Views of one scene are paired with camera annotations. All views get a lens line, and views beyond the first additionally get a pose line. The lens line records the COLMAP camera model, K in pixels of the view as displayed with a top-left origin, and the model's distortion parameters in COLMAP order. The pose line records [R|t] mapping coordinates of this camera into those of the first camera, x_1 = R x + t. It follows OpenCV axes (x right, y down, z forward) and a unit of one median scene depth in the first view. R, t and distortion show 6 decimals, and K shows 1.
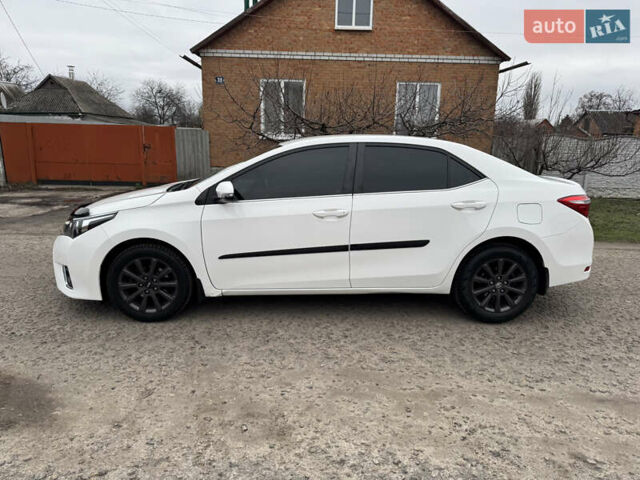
lens RADIAL K [[482.1, 0, 320.0], [0, 482.1, 240.0], [0, 0, 1]] dist [0.004731, 0.000725]
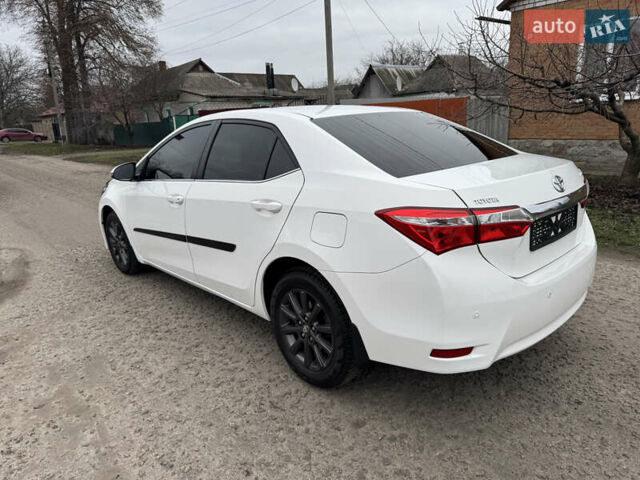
lens RADIAL K [[482.1, 0, 320.0], [0, 482.1, 240.0], [0, 0, 1]] dist [0.004731, 0.000725]
pose [[0.613862, 0.155437, -0.773959, 0.885133], [-0.110498, 0.987690, 0.110720, -0.105498], [0.781641, 0.017554, 0.623481, 0.604199]]
